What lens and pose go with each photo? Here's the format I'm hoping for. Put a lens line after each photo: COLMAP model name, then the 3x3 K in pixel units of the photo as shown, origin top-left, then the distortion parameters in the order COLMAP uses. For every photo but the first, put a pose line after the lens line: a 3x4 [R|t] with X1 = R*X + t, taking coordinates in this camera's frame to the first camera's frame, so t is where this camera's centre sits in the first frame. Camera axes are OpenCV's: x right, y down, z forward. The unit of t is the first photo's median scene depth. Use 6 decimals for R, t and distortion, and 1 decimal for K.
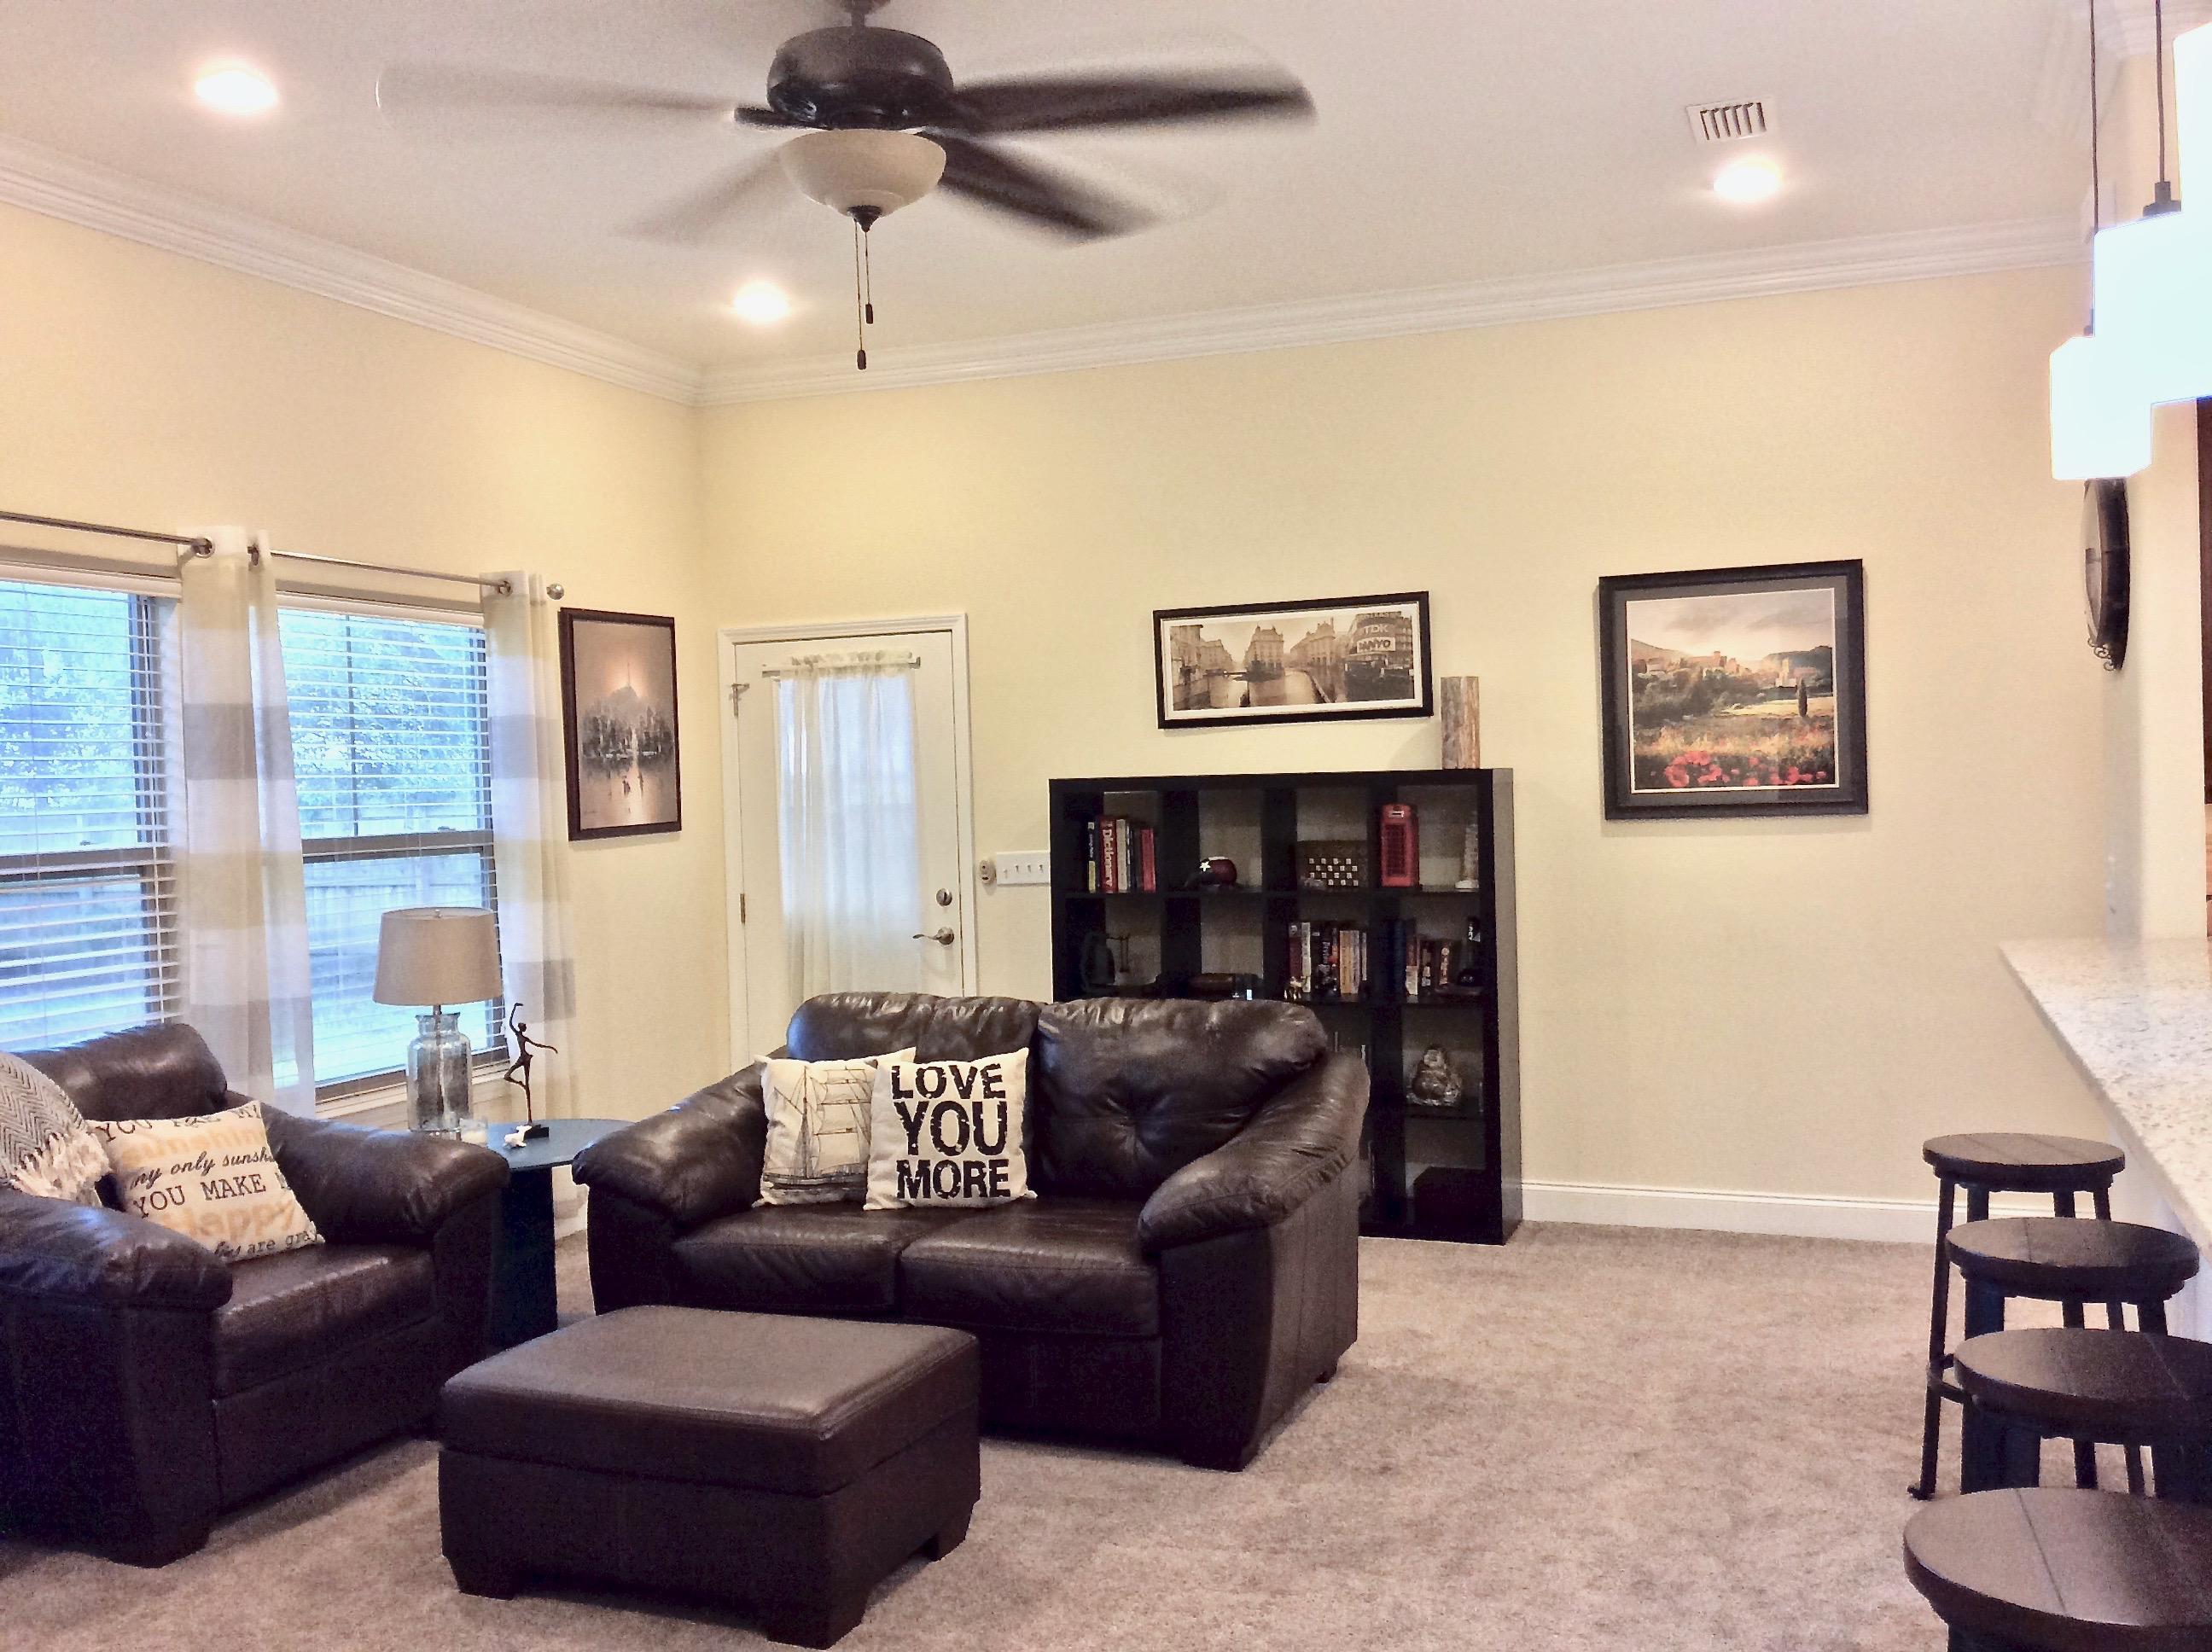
lens RADIAL K [[2006.4, 0, 1106.0], [0, 2006.4, 826.0], [0, 0, 1]] dist [0.122966, -0.236309]
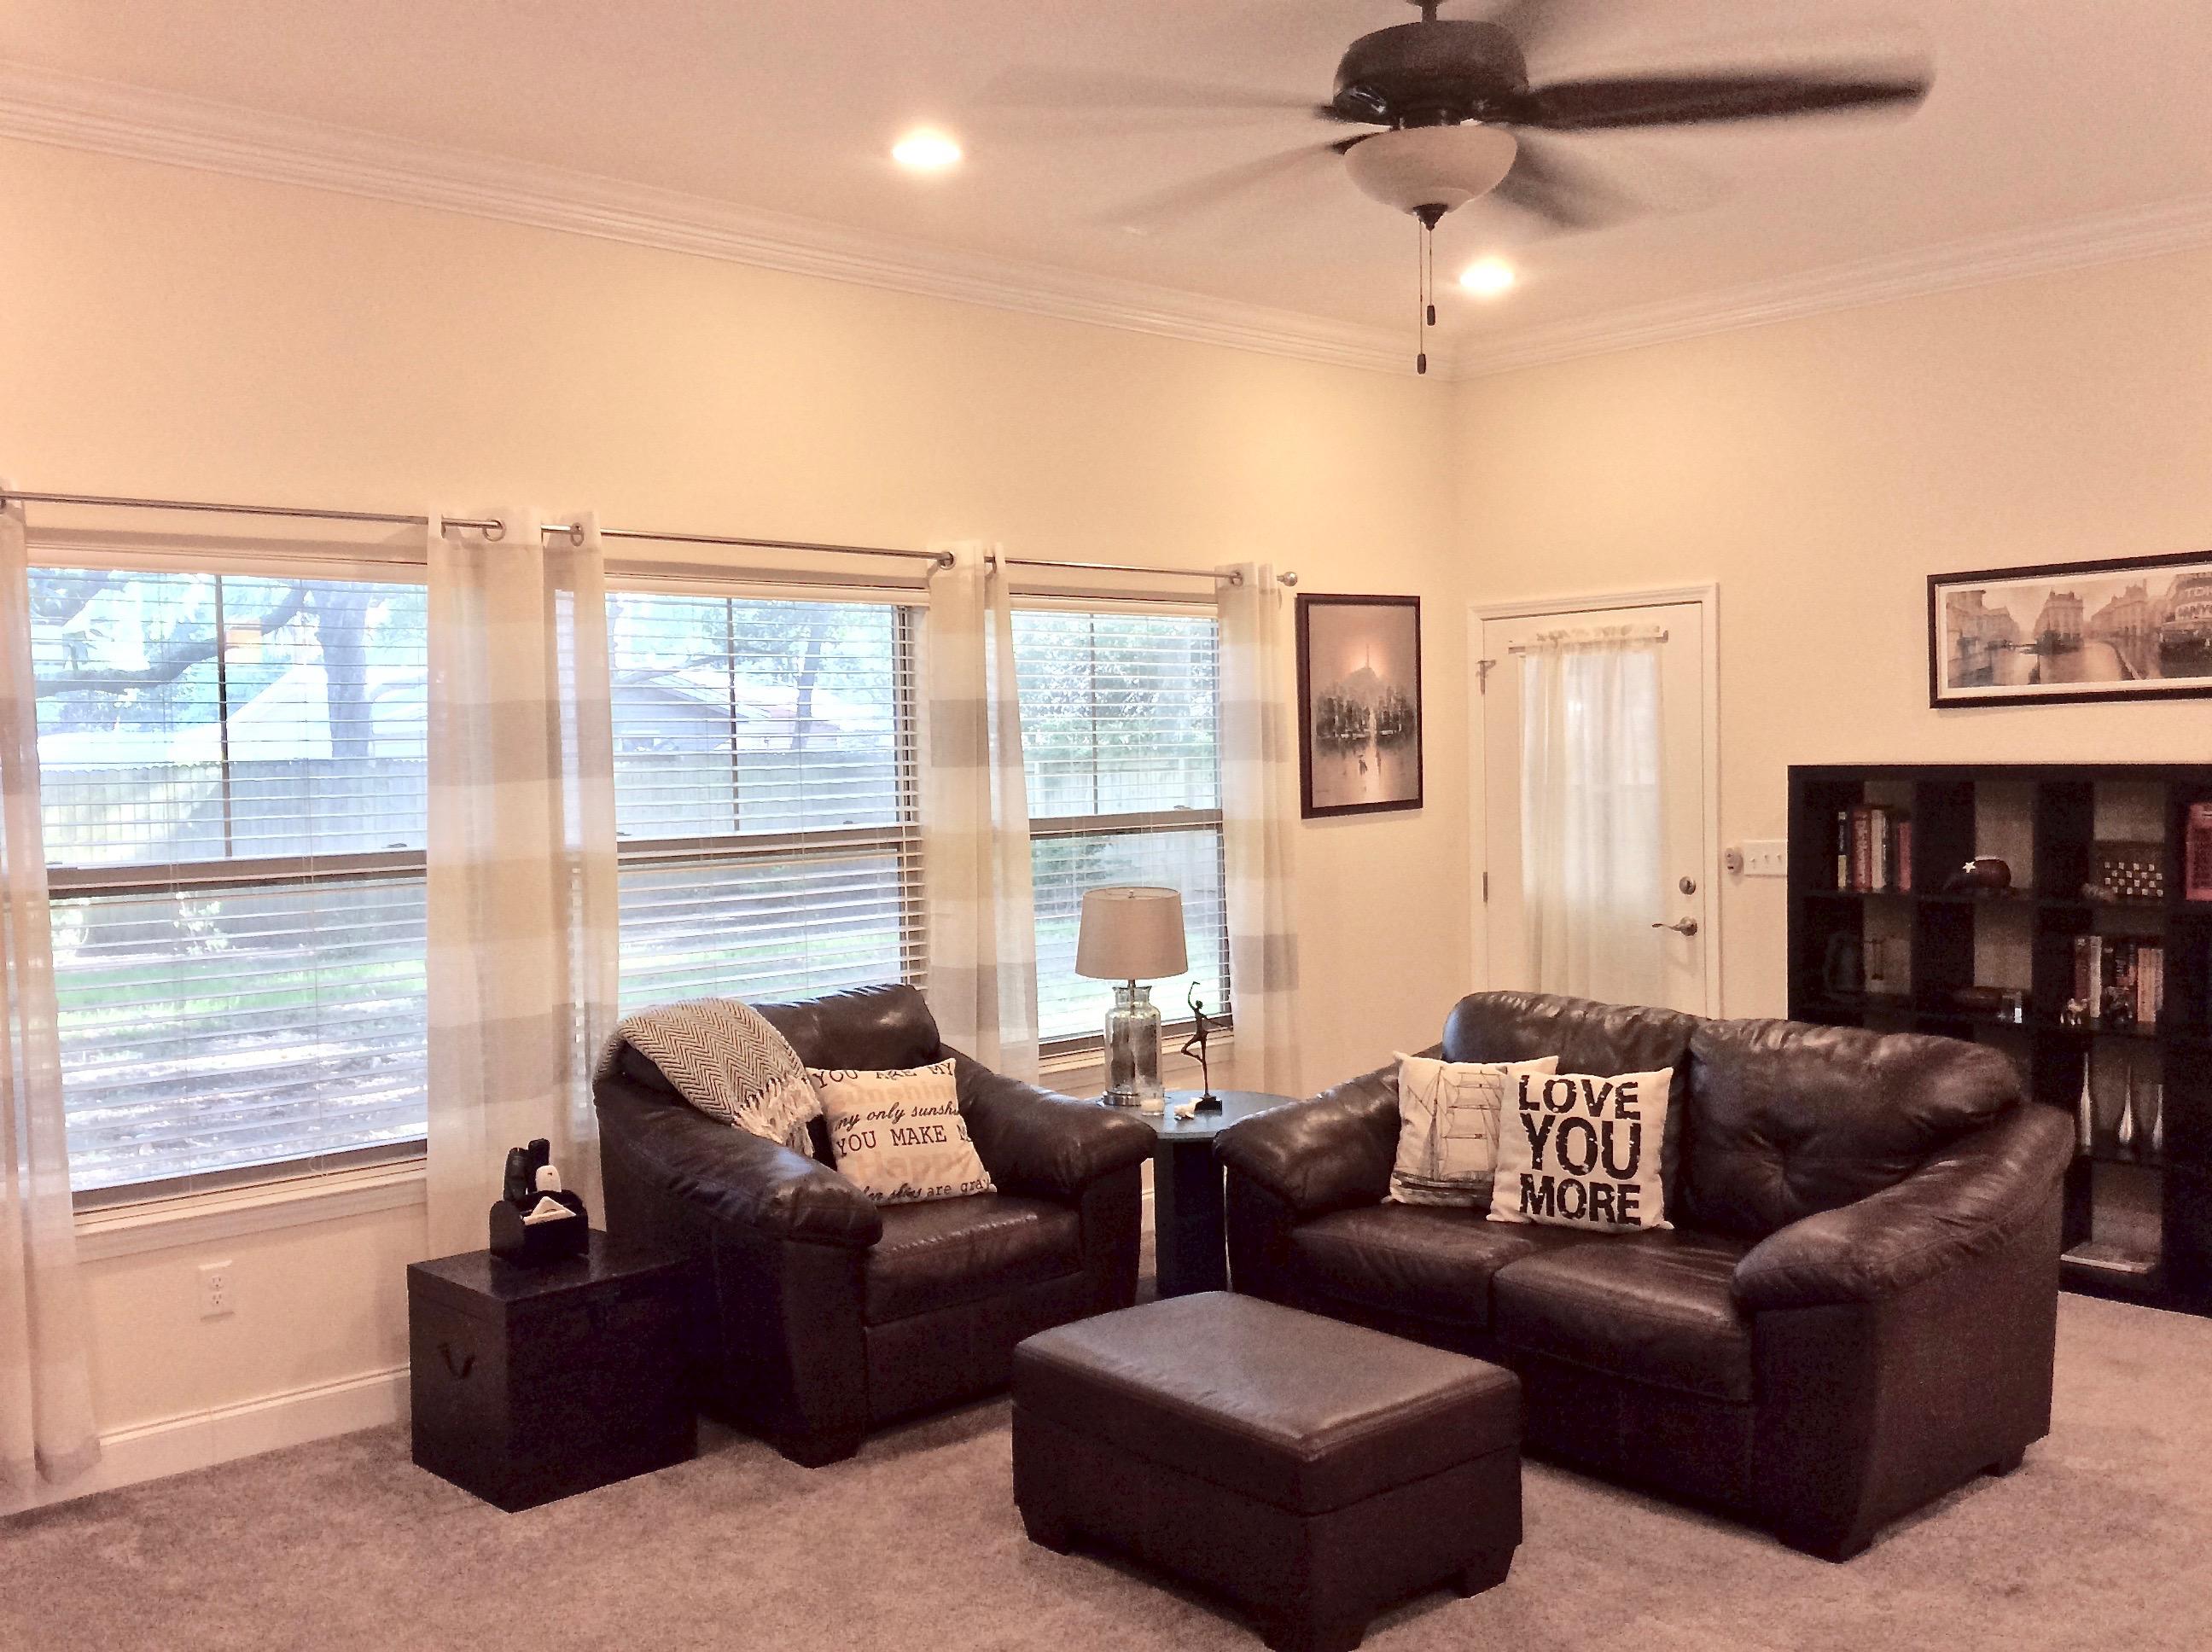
lens RADIAL K [[2006.4, 0, 1106.0], [0, 2006.4, 826.0], [0, 0, 1]] dist [0.122966, -0.236309]
pose [[0.896258, 0.026605, -0.442735, 0.141199], [-0.013432, 0.999370, 0.032862, -0.029891], [0.443330, -0.023506, 0.896050, 0.042512]]
